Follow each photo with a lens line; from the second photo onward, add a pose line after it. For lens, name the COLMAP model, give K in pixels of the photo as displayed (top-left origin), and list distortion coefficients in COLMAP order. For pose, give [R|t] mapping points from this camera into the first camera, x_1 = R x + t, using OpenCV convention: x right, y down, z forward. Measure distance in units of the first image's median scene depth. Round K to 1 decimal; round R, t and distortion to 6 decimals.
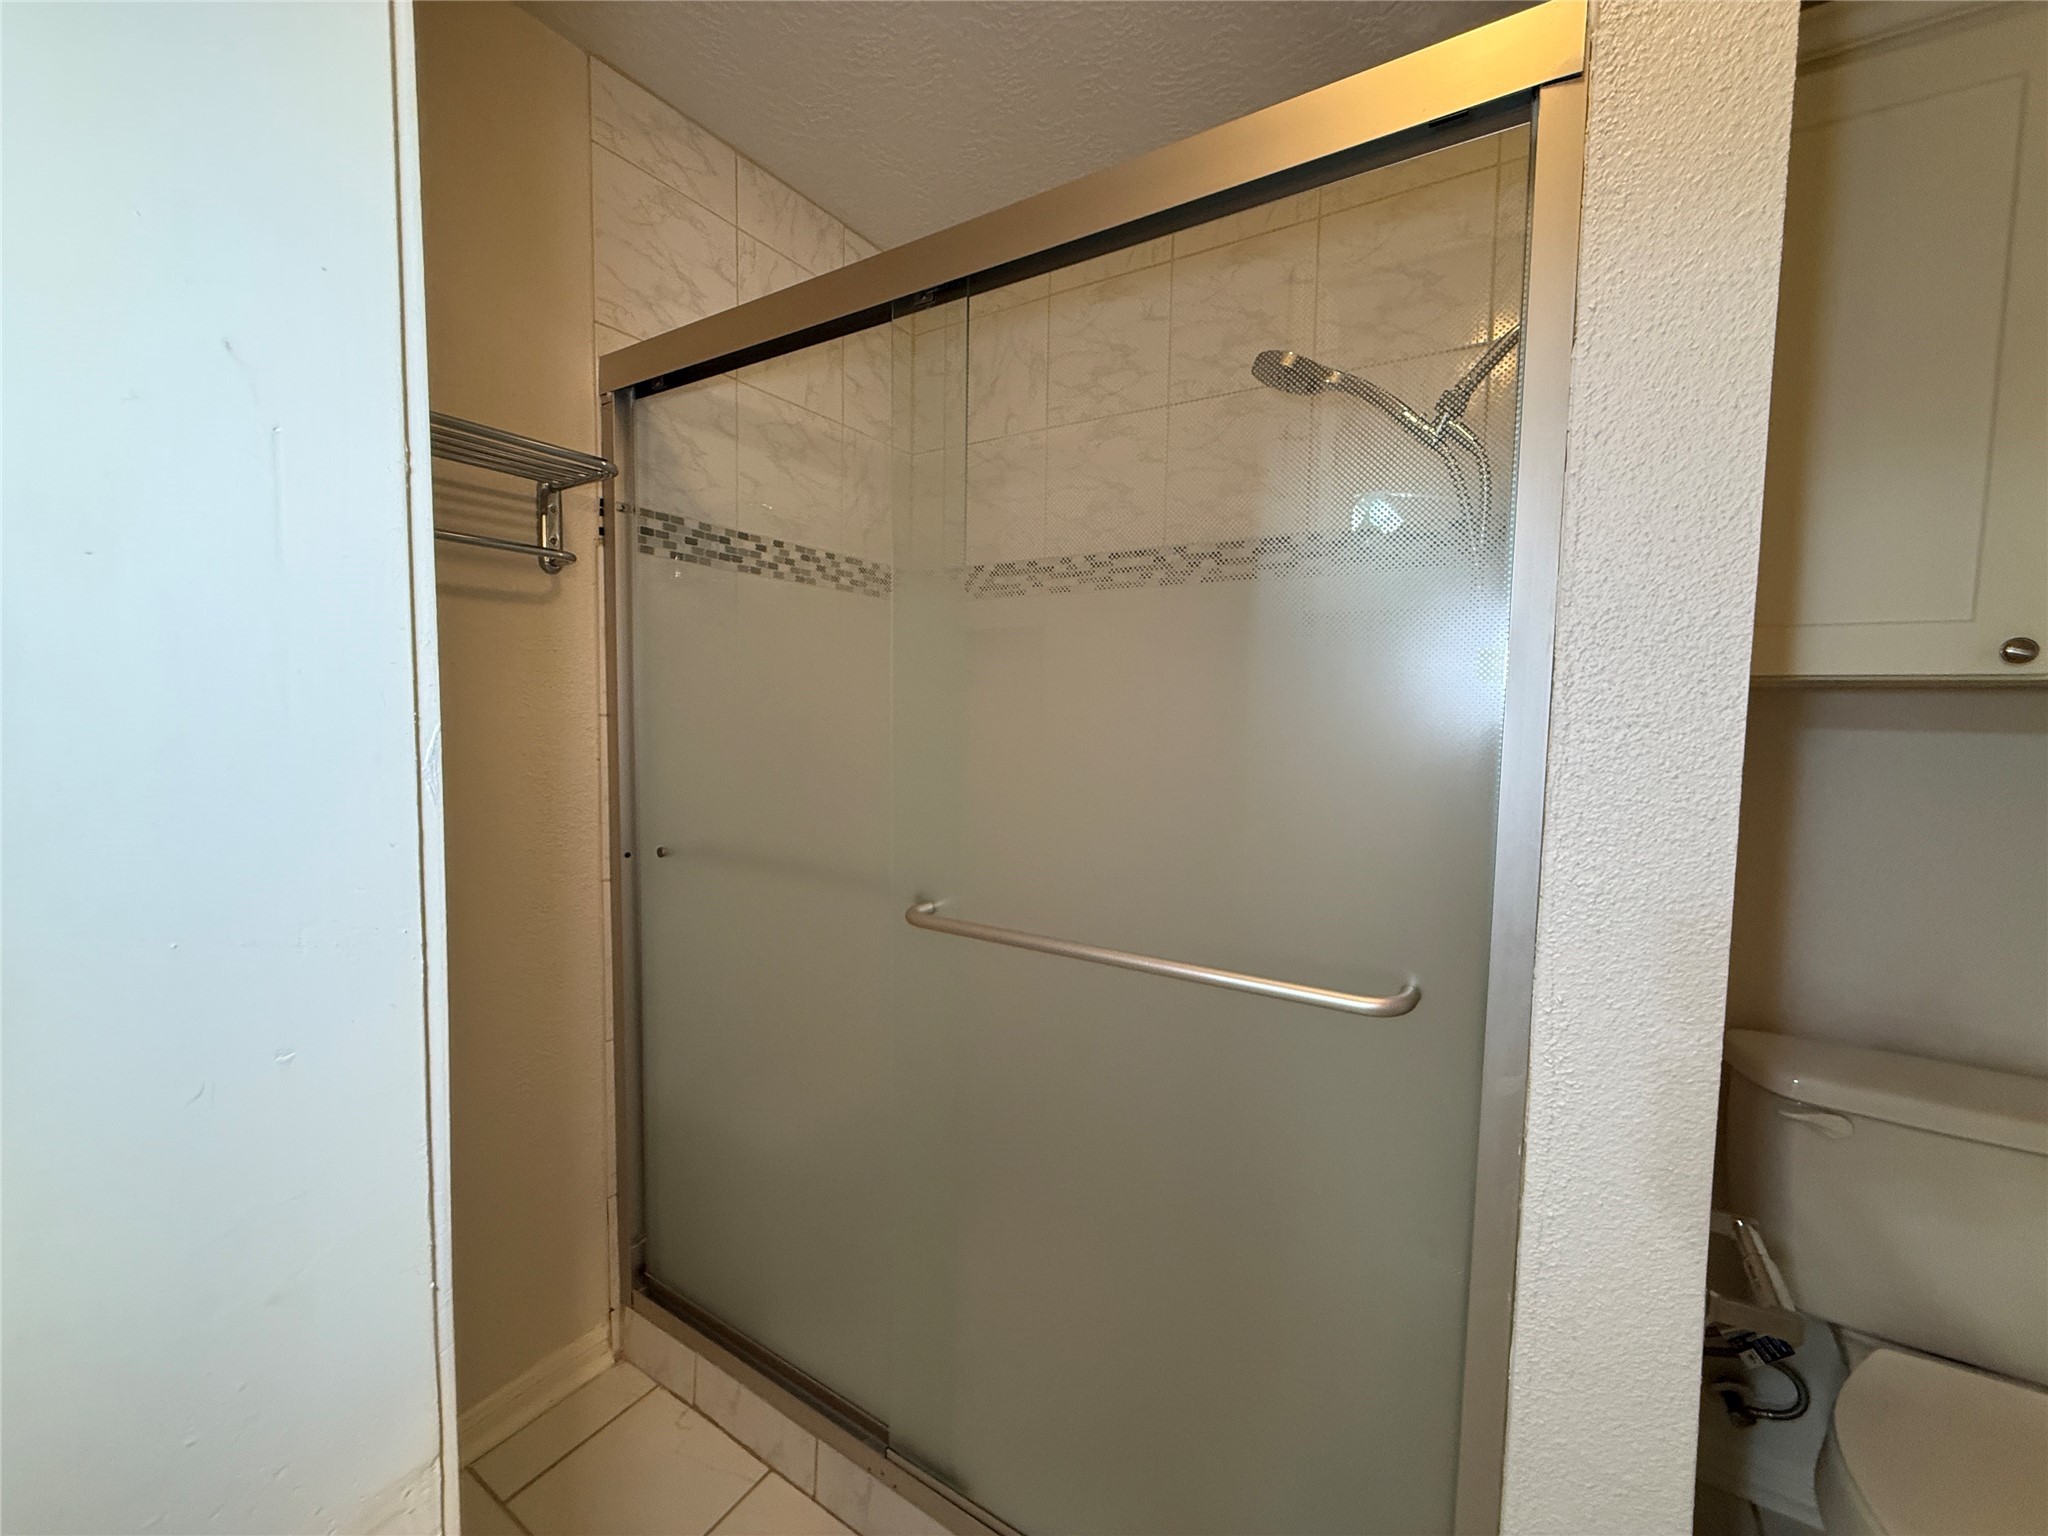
lens RADIAL K [[814.1, 0, 1024.2], [0, 814.1, 761.6], [0, 0, 1]] dist [0.001143, 0.000095]
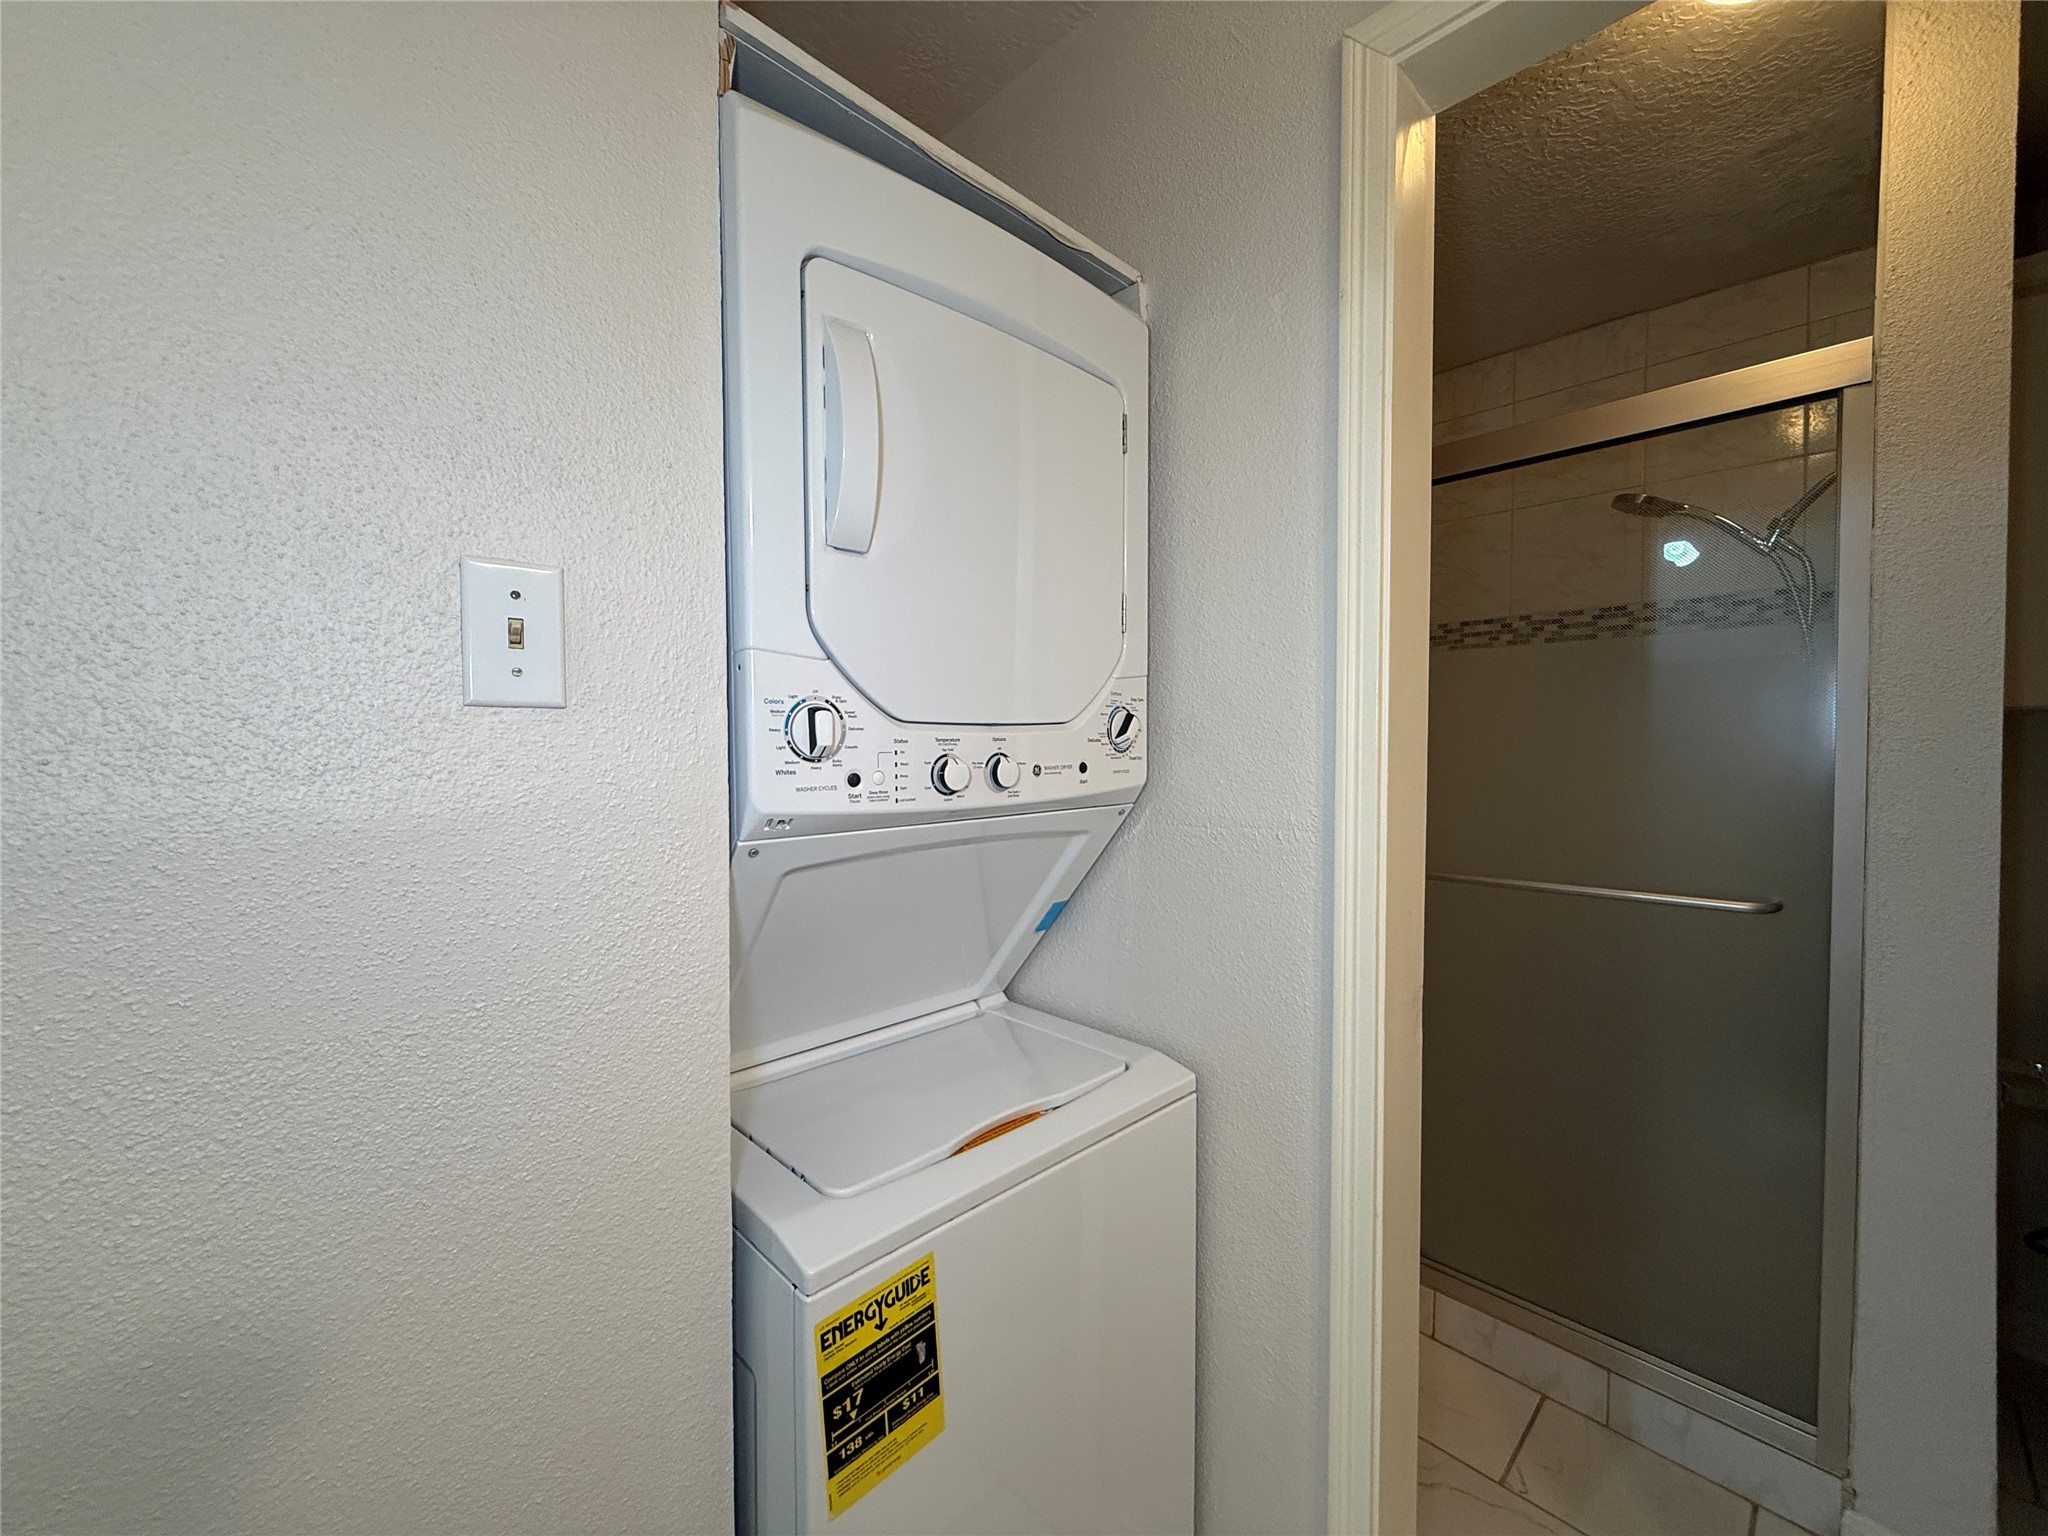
lens RADIAL K [[814.1, 0, 1021.1], [0, 814.1, 763.7], [0, 0, 1]] dist [0.001143, 0.000095]
pose [[0.969262, -0.012889, -0.245693, -0.298685], [0.001708, 0.998955, -0.045668, 0.034750], [0.246025, 0.043845, 0.968271, -0.495636]]
